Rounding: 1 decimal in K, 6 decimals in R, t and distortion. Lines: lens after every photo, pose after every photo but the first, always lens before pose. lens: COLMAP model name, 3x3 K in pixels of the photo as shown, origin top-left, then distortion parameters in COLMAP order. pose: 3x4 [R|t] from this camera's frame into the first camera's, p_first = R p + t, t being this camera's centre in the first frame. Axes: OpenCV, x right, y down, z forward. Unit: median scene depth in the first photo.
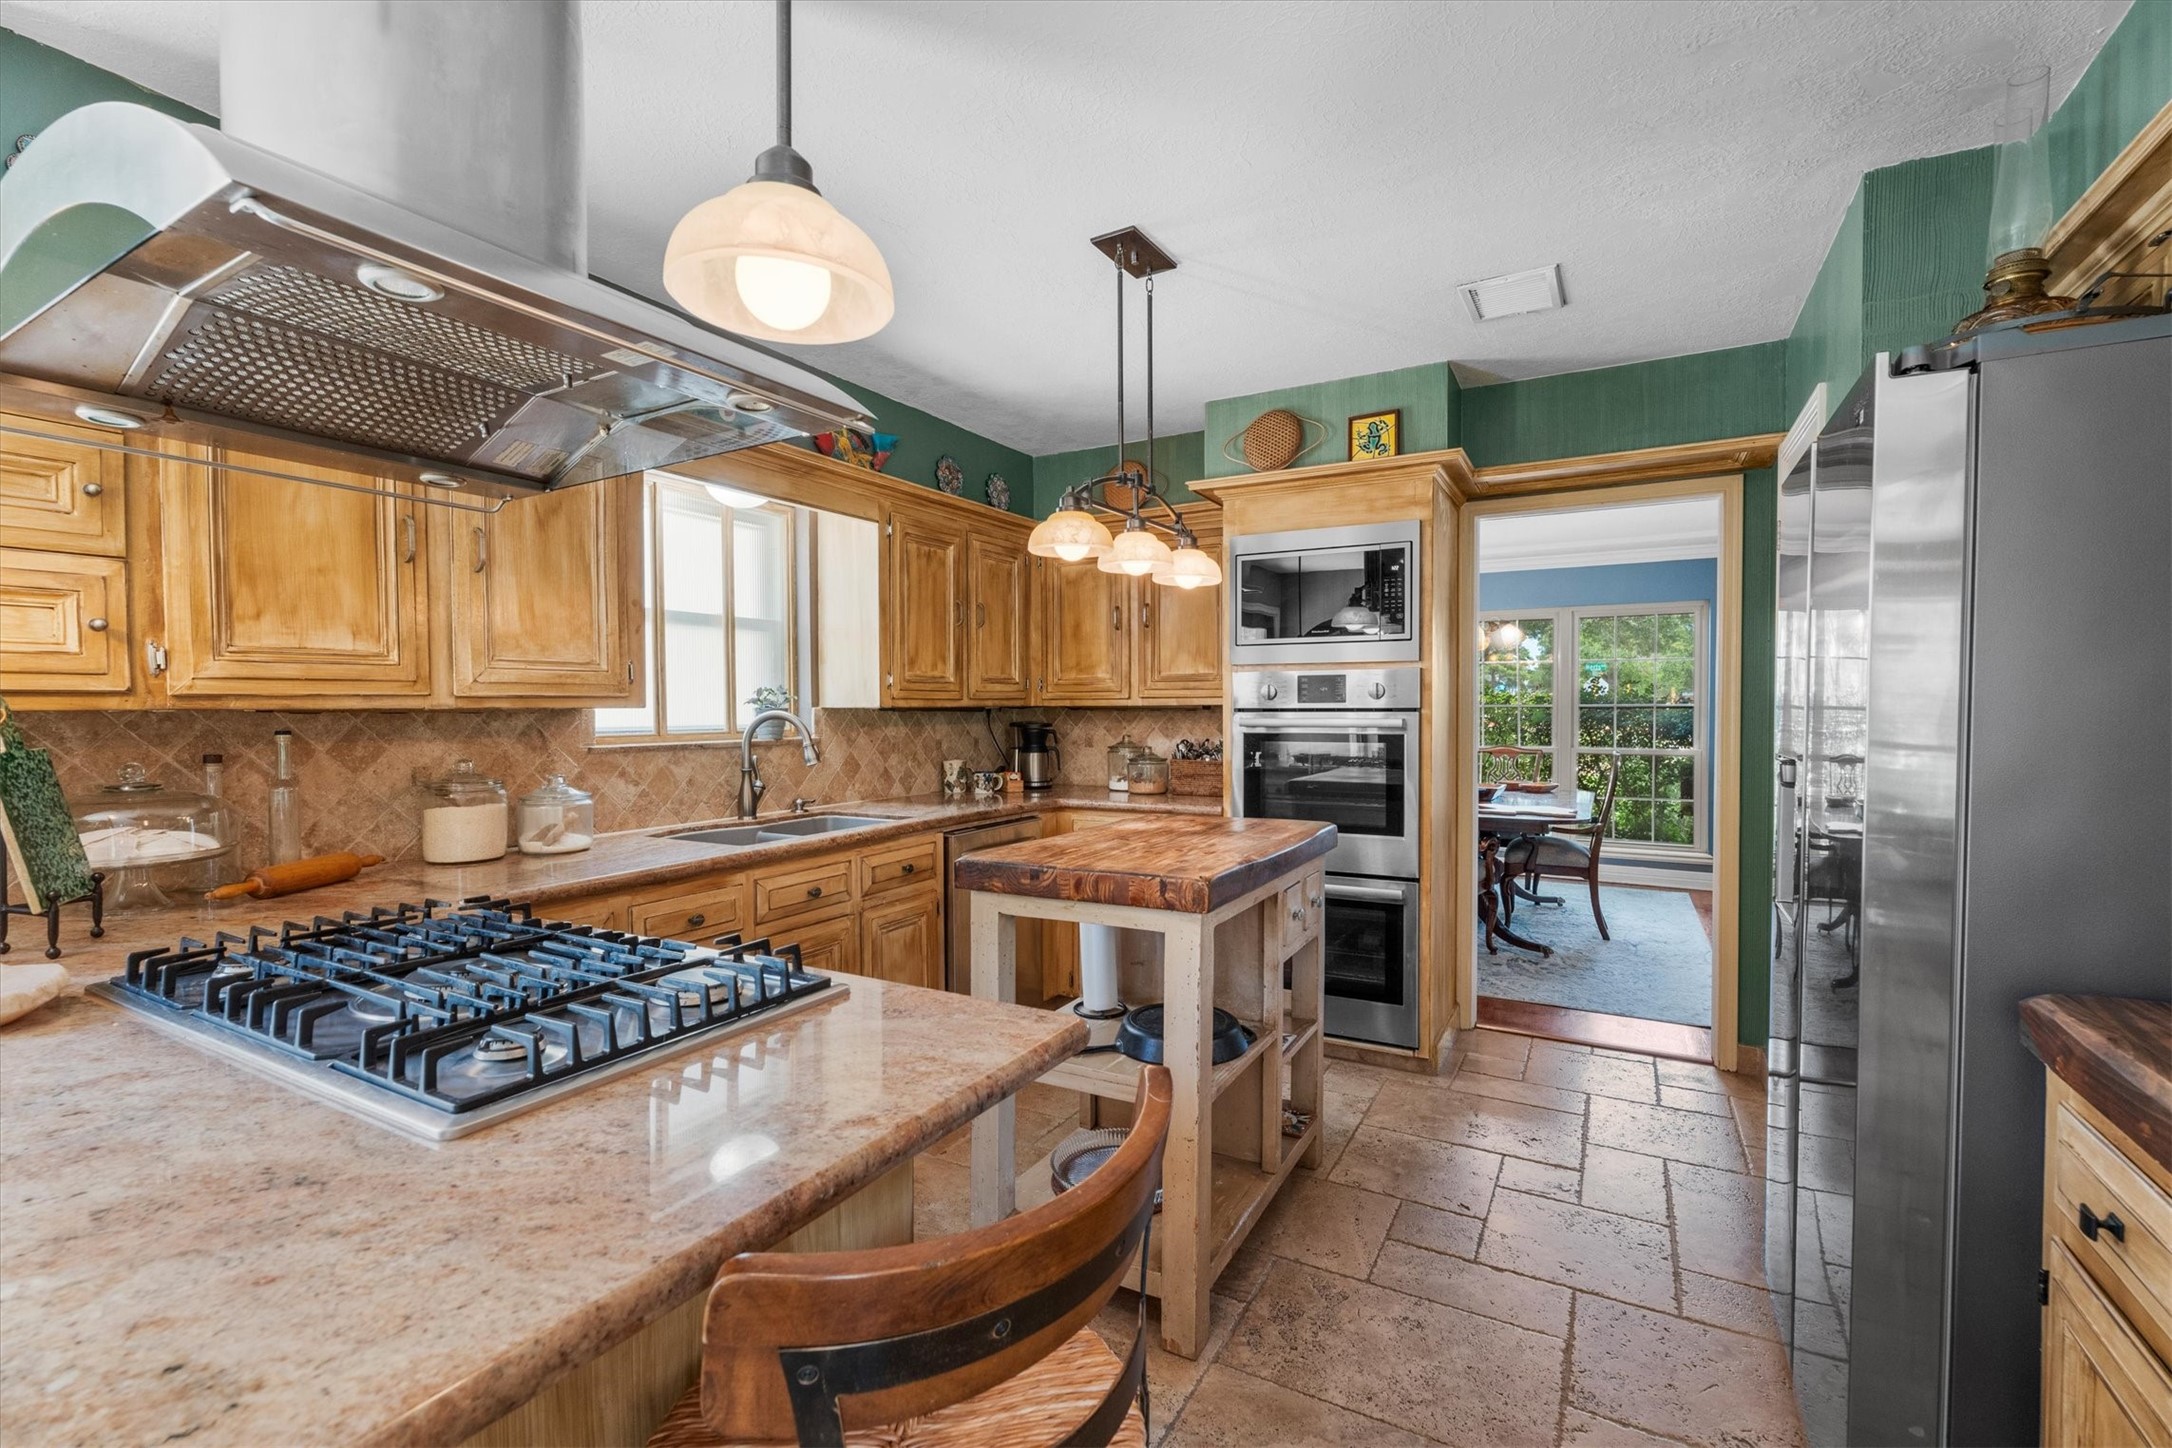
lens RADIAL K [[935.1, 0, 1086.0], [0, 935.1, 724.0], [0, 0, 1]] dist [0.001118, 0.000067]
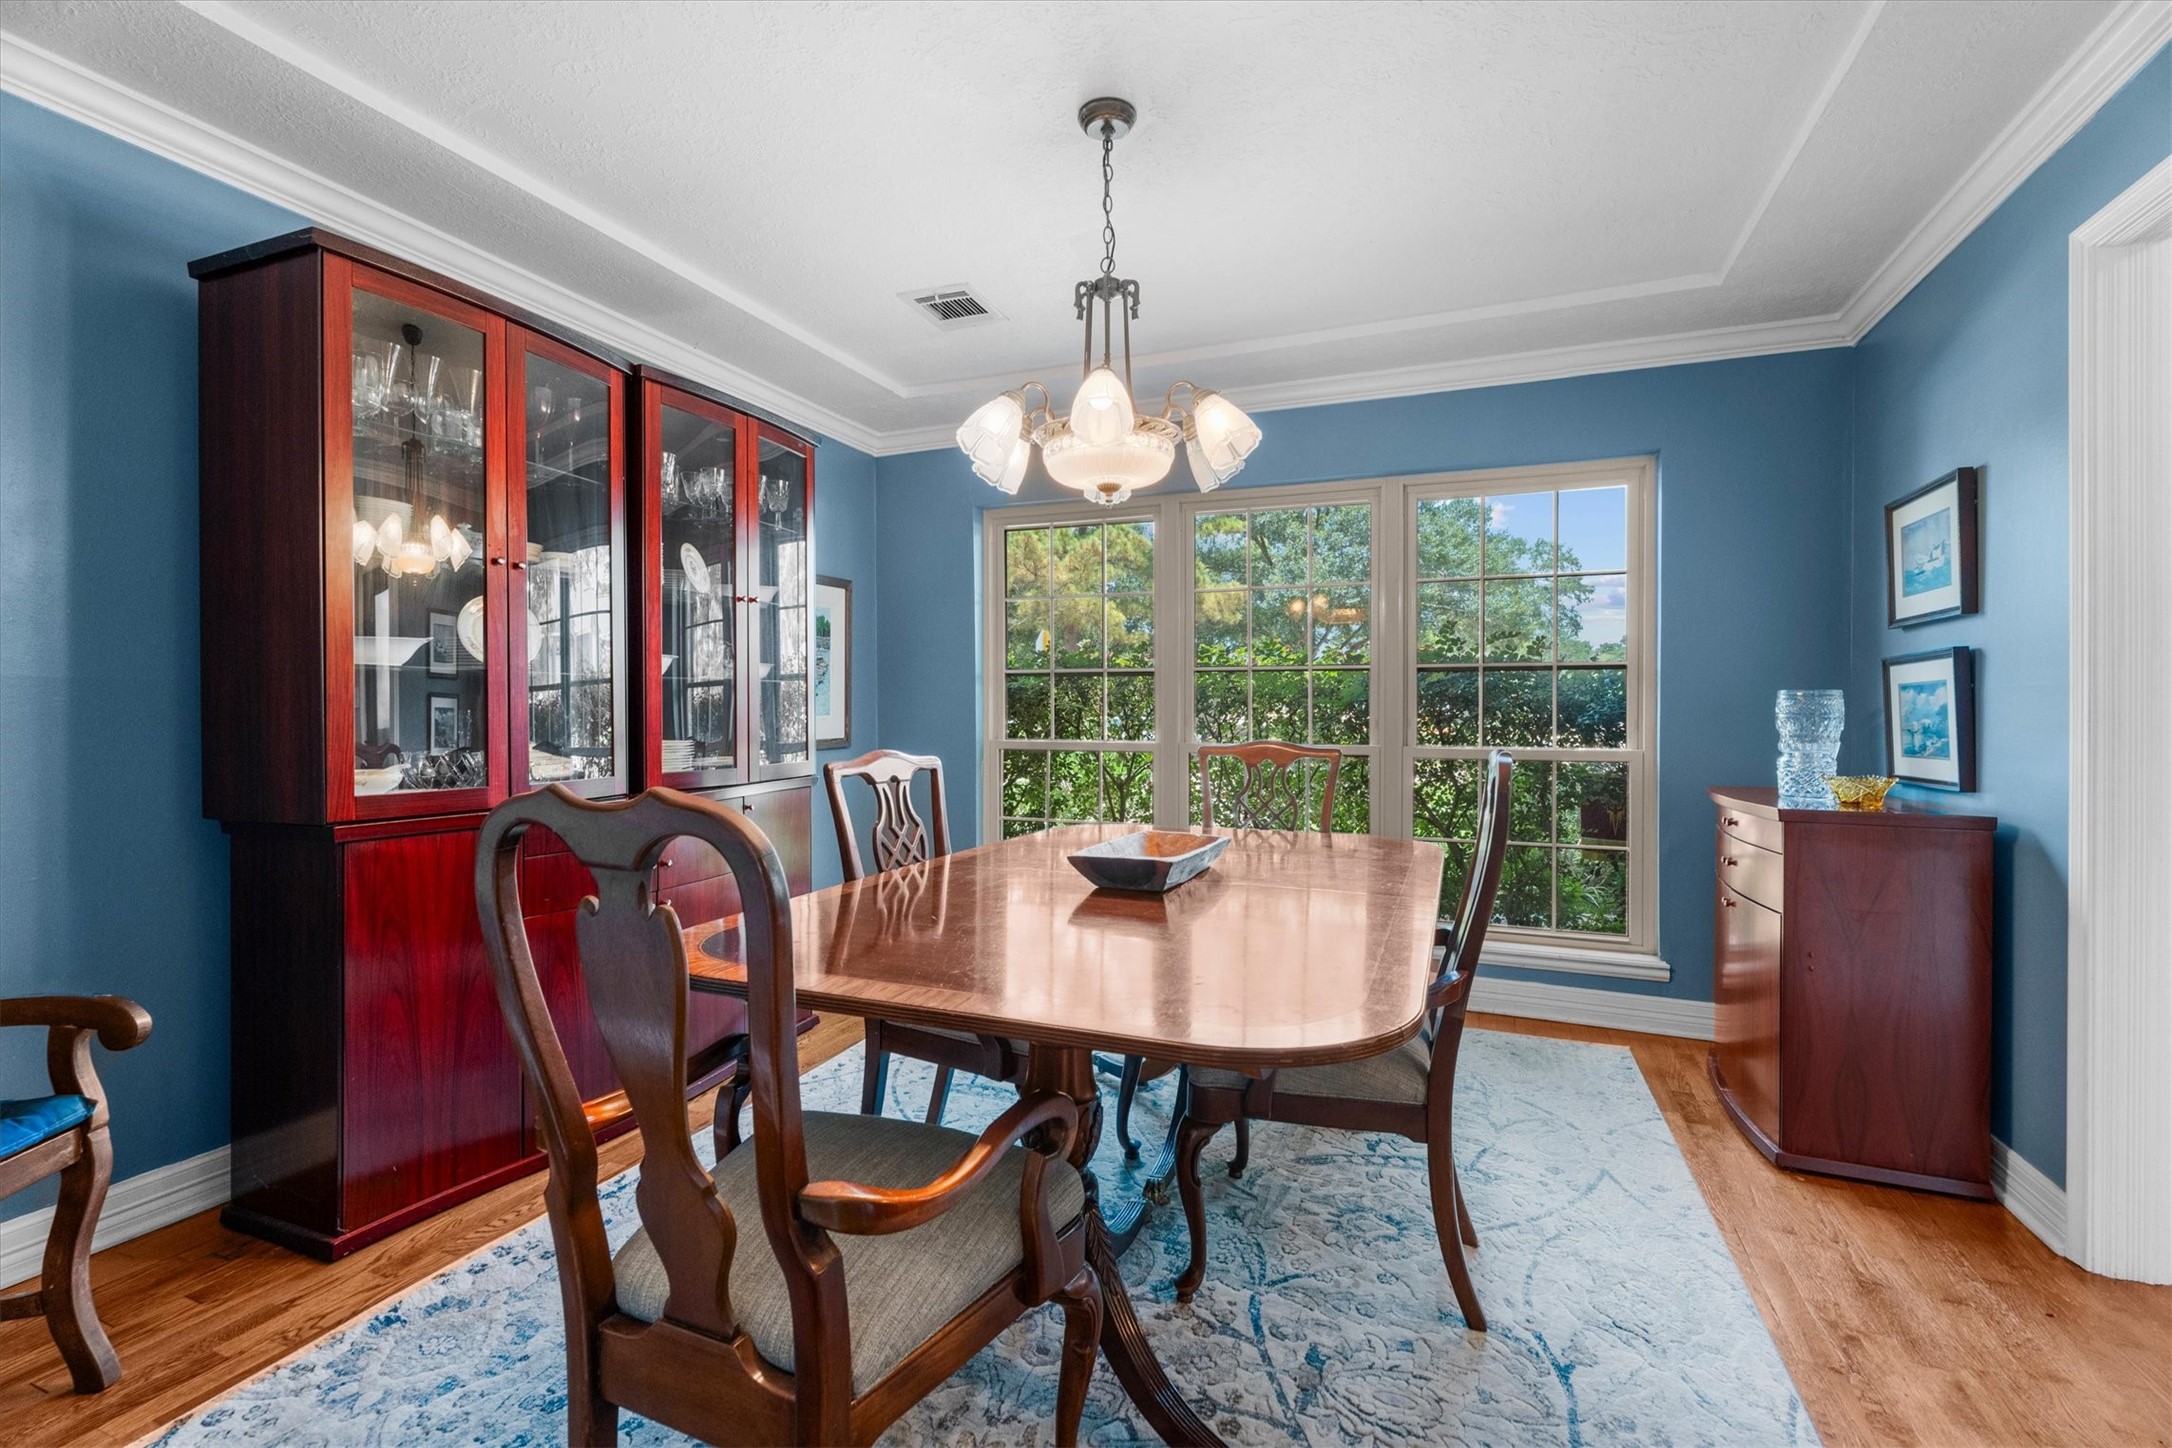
lens RADIAL K [[960.8, 0, 1086.0], [0, 960.8, 724.0], [0, 0, 1]] dist [-0.000803, -0.000052]
pose [[0.990555, 0.001543, 0.137111, 0.274039], [-0.000330, 0.999961, -0.008869, 0.016988], [-0.137119, 0.008740, 0.990516, 0.499314]]
